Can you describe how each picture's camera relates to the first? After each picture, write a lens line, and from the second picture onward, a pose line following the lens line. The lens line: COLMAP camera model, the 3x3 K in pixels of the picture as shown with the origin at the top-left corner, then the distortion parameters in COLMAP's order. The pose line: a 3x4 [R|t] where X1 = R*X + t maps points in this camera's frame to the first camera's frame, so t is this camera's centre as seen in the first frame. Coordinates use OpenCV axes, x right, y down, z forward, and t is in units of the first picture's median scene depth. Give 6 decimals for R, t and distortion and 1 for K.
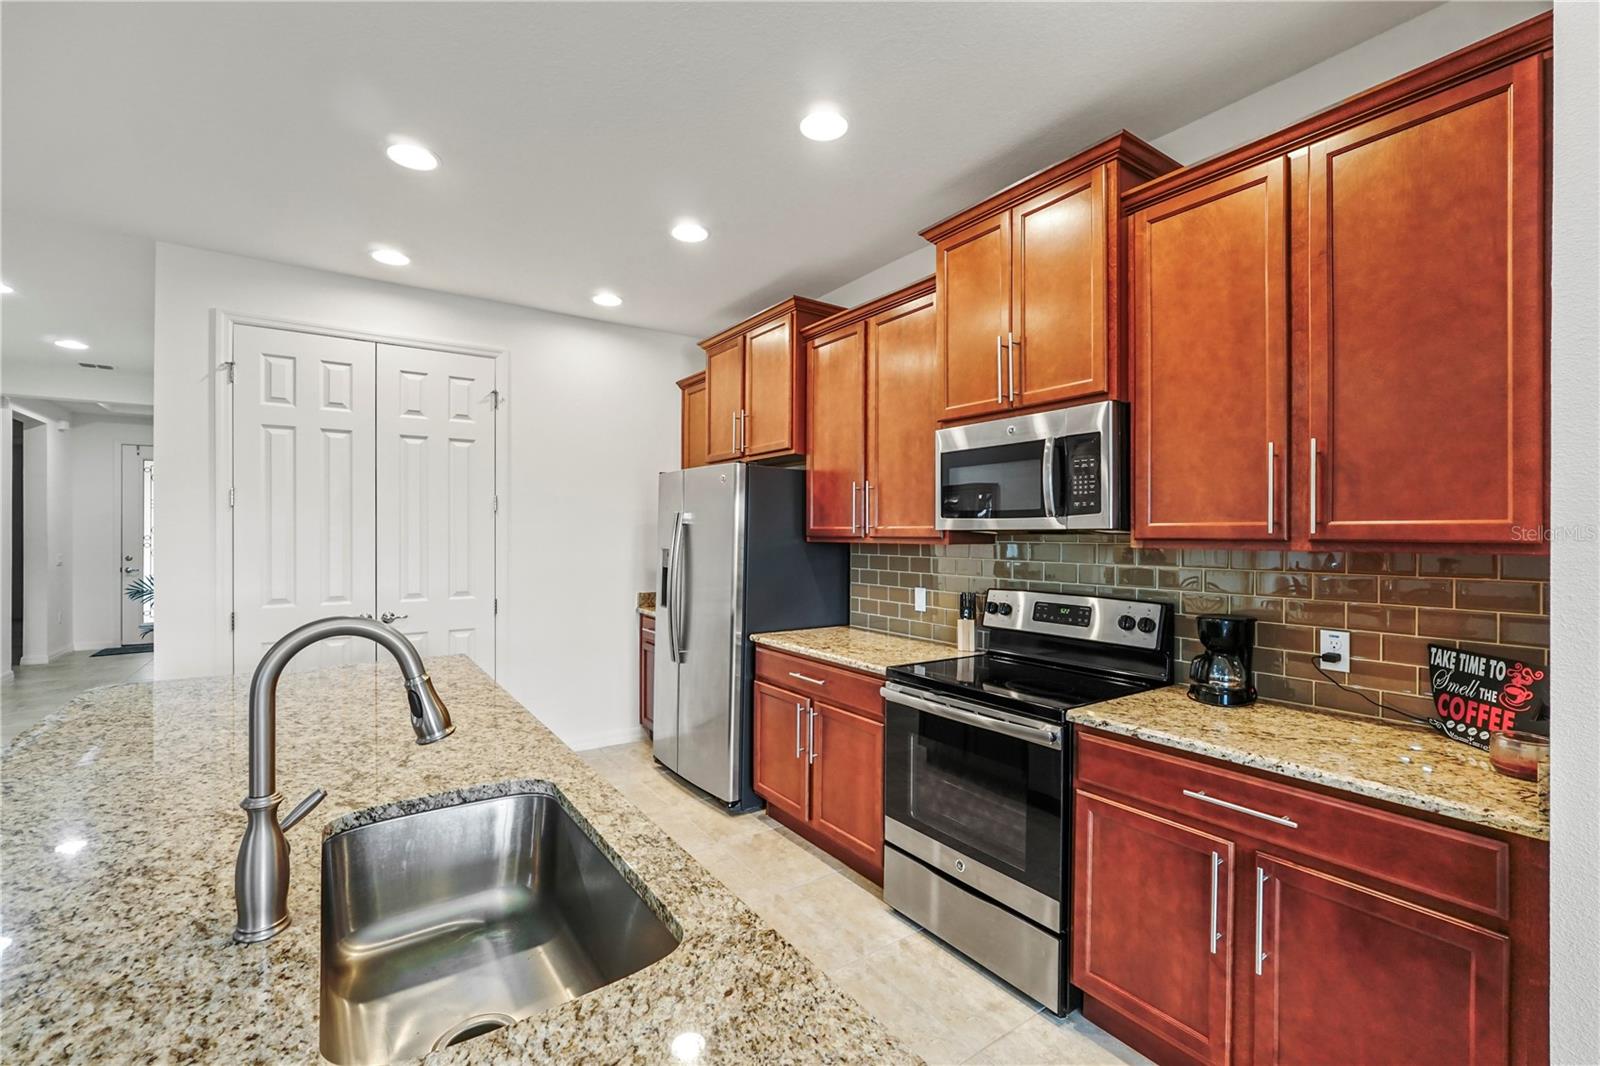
lens RADIAL K [[678.7, 0, 802.8], [0, 678.7, 532.8], [0, 0, 1]] dist [-0.017726, 0.006289]
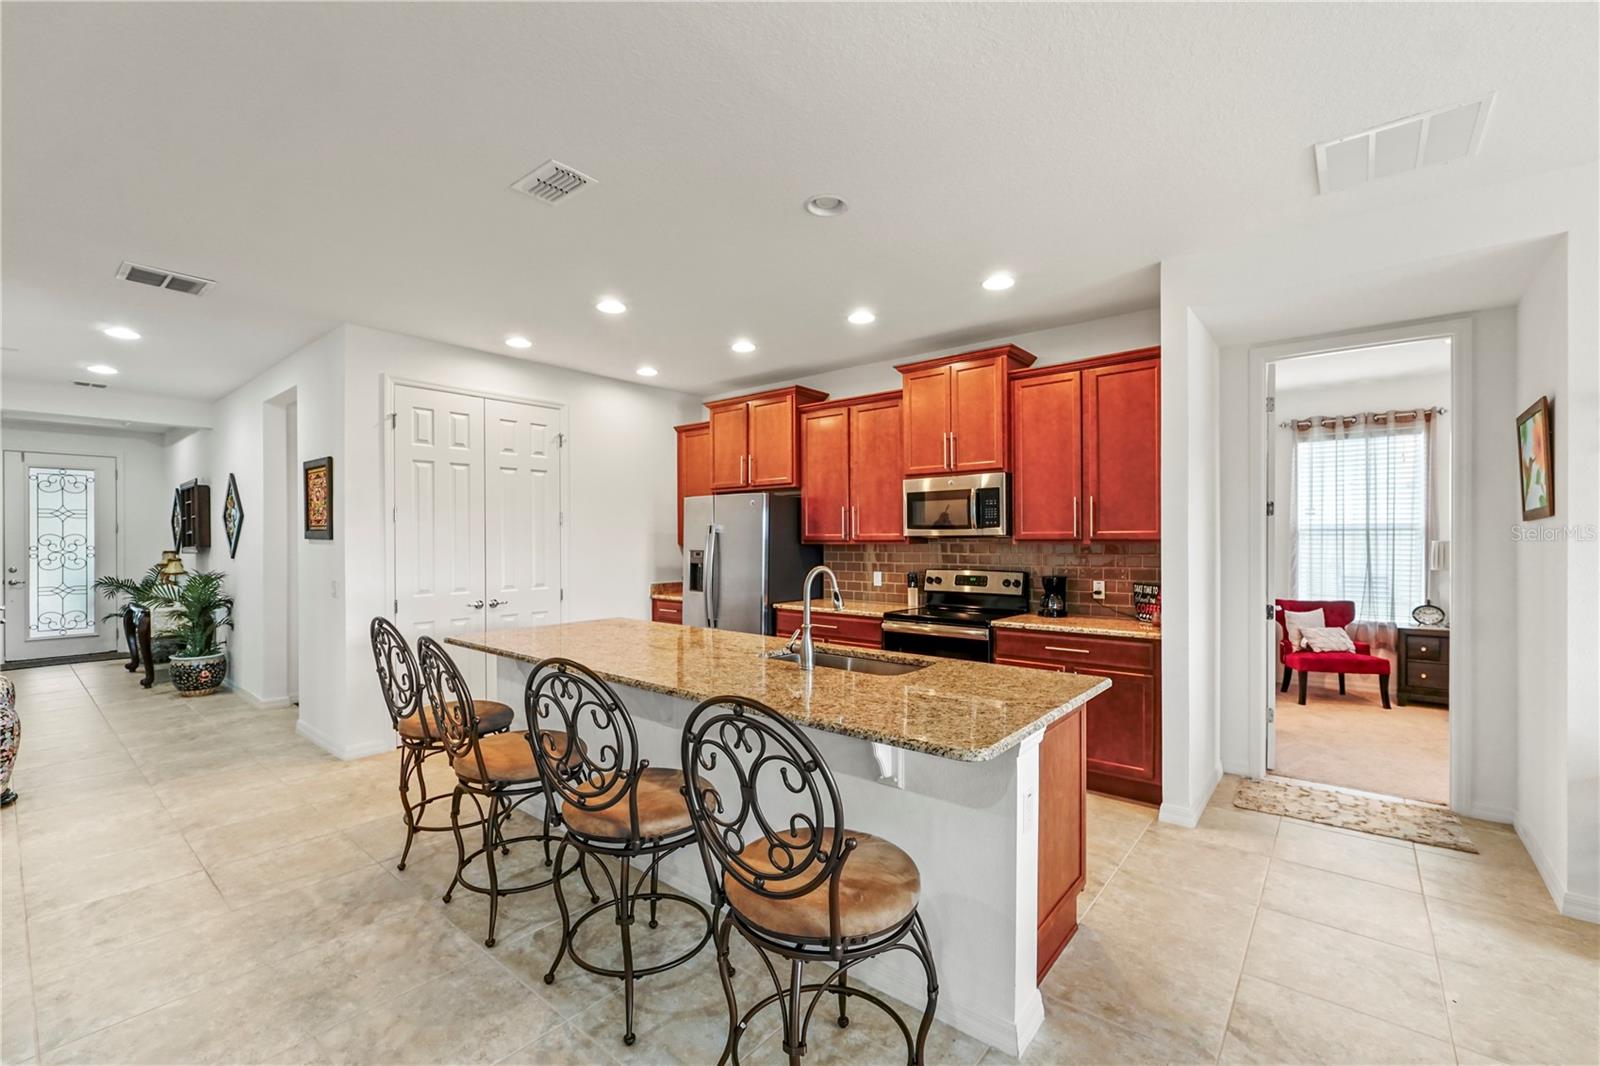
lens RADIAL K [[678.7, 0, 797.4], [0, 678.7, 540.8], [0, 0, 1]] dist [-0.017726, 0.006289]
pose [[0.965401, -0.007444, 0.260665, -0.558840], [0.006633, 0.999970, 0.003991, -0.000573], [-0.260687, -0.002124, 0.965421, -0.666098]]
